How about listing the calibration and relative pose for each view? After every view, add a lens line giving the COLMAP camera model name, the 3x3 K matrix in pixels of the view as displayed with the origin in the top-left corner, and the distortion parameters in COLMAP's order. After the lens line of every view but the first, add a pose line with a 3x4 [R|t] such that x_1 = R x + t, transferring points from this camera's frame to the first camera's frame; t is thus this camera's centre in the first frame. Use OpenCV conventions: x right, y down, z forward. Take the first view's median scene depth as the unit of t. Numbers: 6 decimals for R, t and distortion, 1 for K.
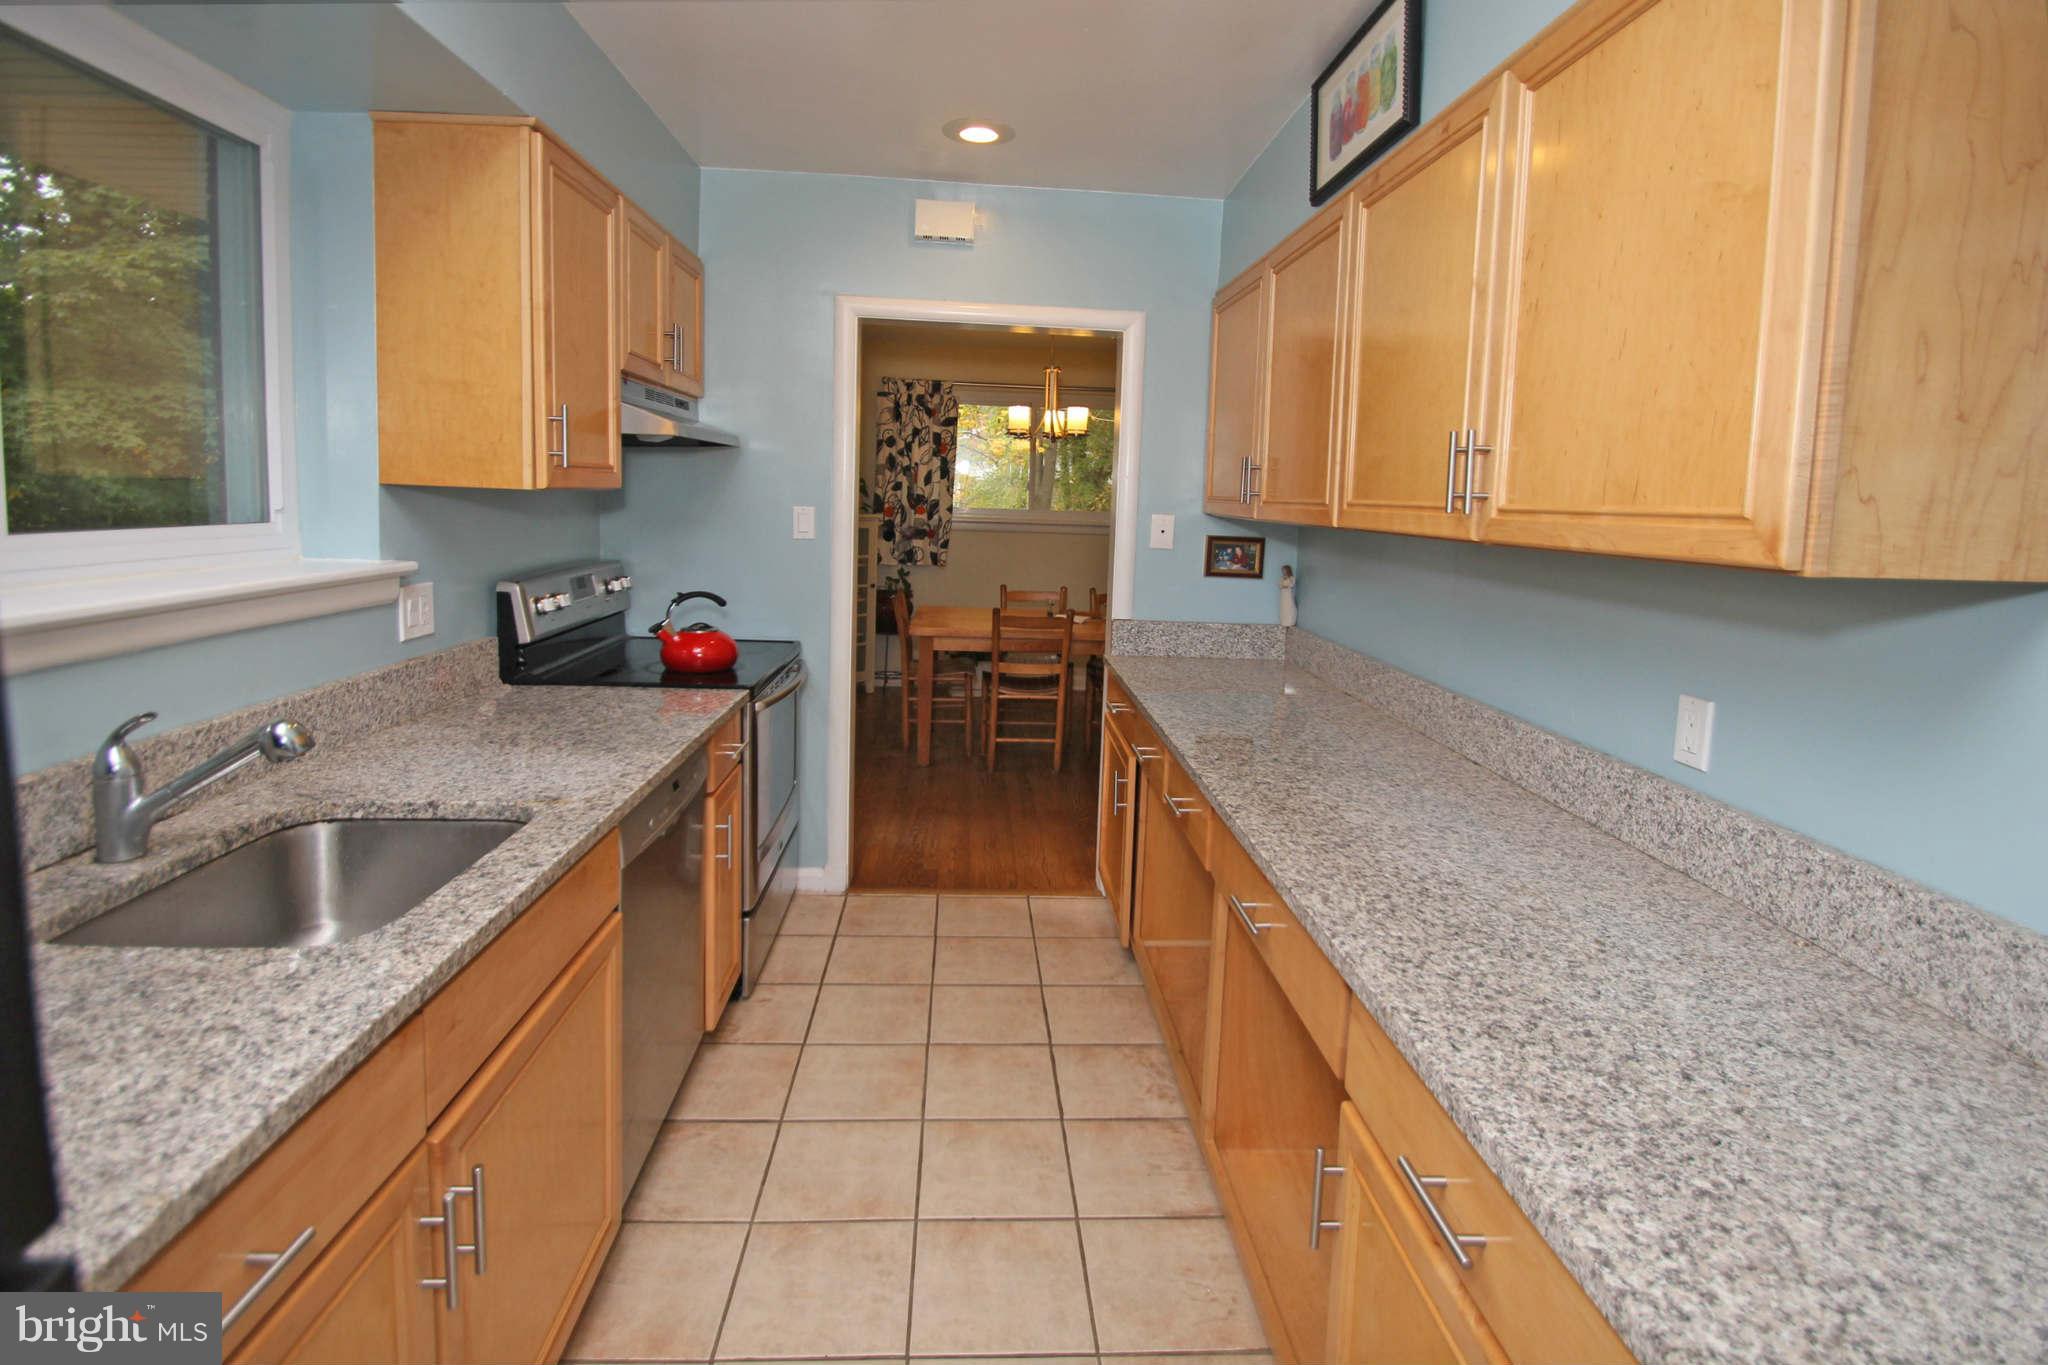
lens RADIAL K [[1012.8, 0, 1029.4], [0, 1012.8, 620.7], [0, 0, 1]] dist [0.015125, -0.015095]
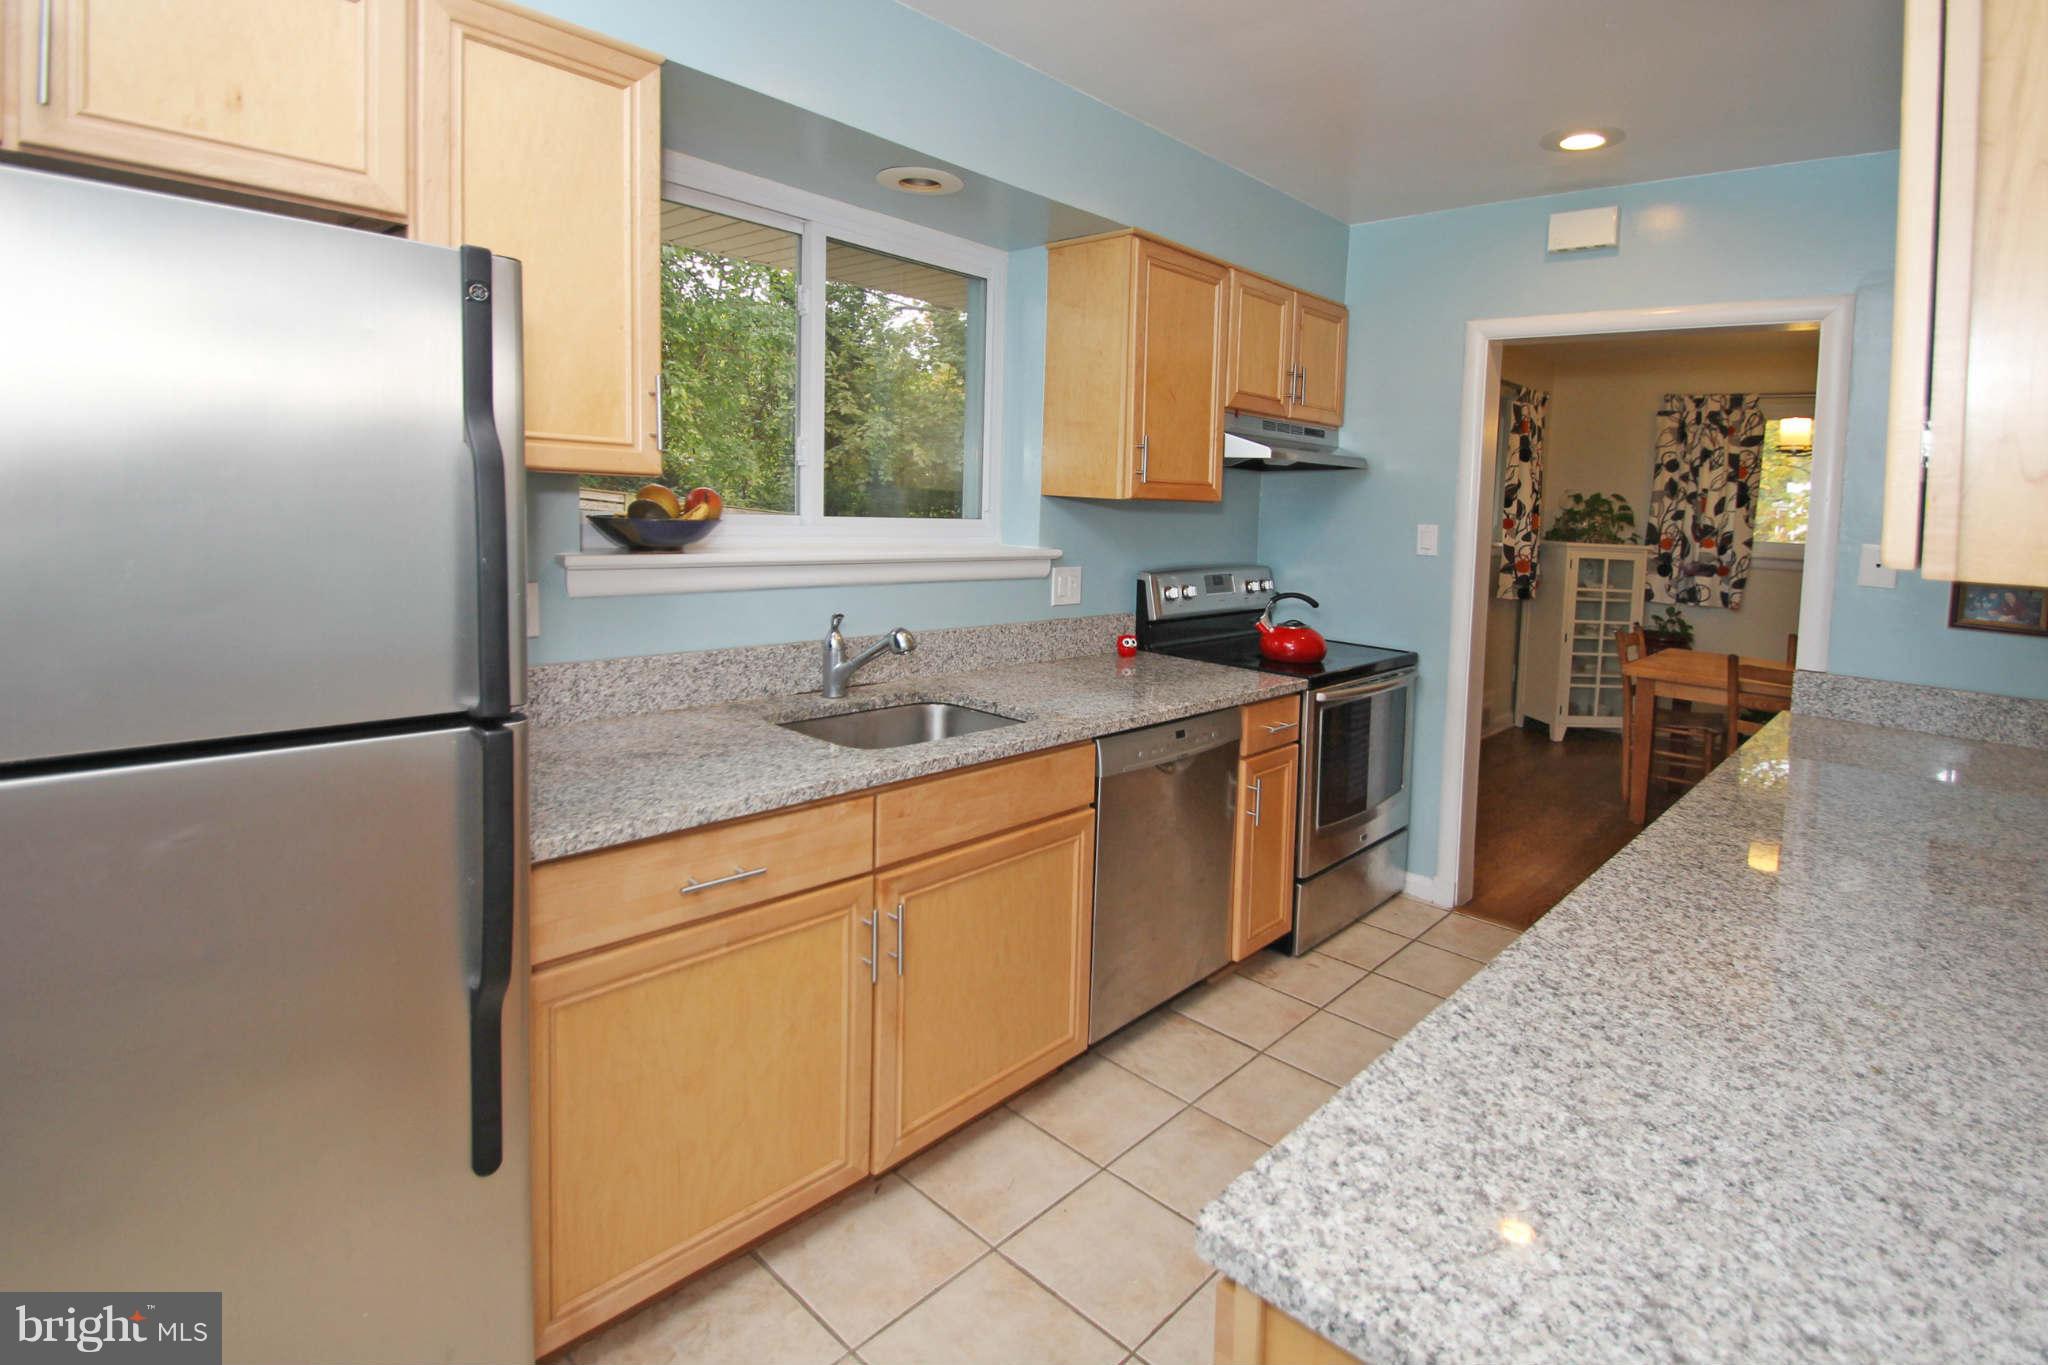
lens RADIAL K [[1023.2, 0, 1087.4], [0, 1023.2, 618.5], [0, 0, 1]] dist [-0.001973, -0.001575]
pose [[0.710842, 0.081092, -0.698661, 0.383187], [-0.107341, 0.994203, 0.006183, 0.021775], [0.695113, 0.070600, 0.715426, 0.006404]]
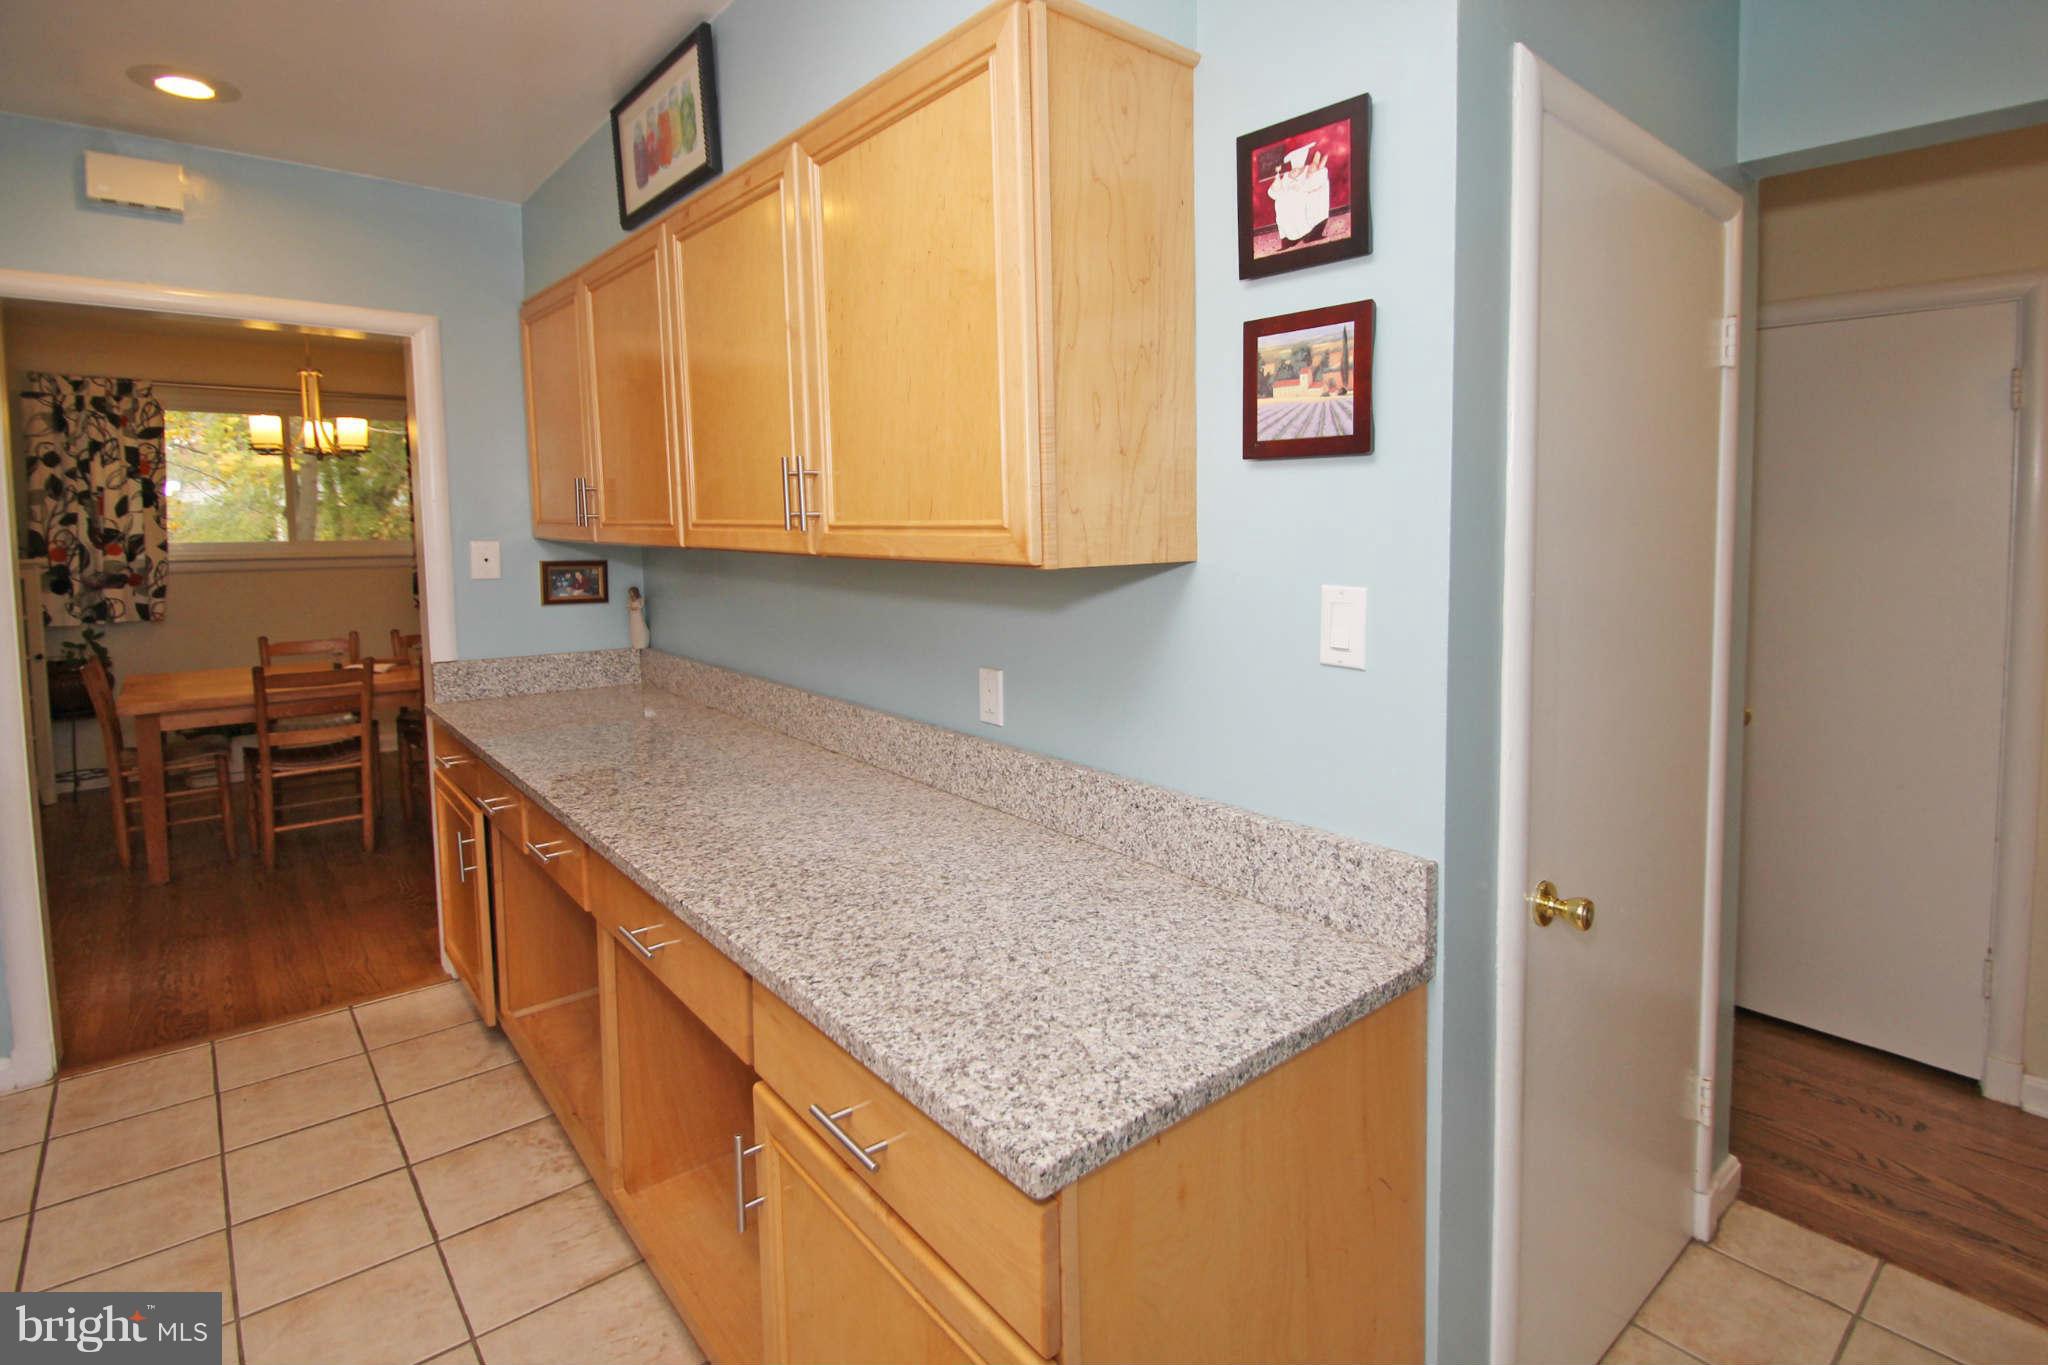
lens RADIAL K [[1015.1, 0, 1051.8], [0, 1015.1, 609.4], [0, 0, 1]] dist [0.012692, -0.016420]
pose [[0.795757, -0.088765, 0.599076, -0.023226], [0.103327, 0.994596, 0.010120, -0.001645], [-0.596737, 0.053847, 0.800628, -0.042637]]
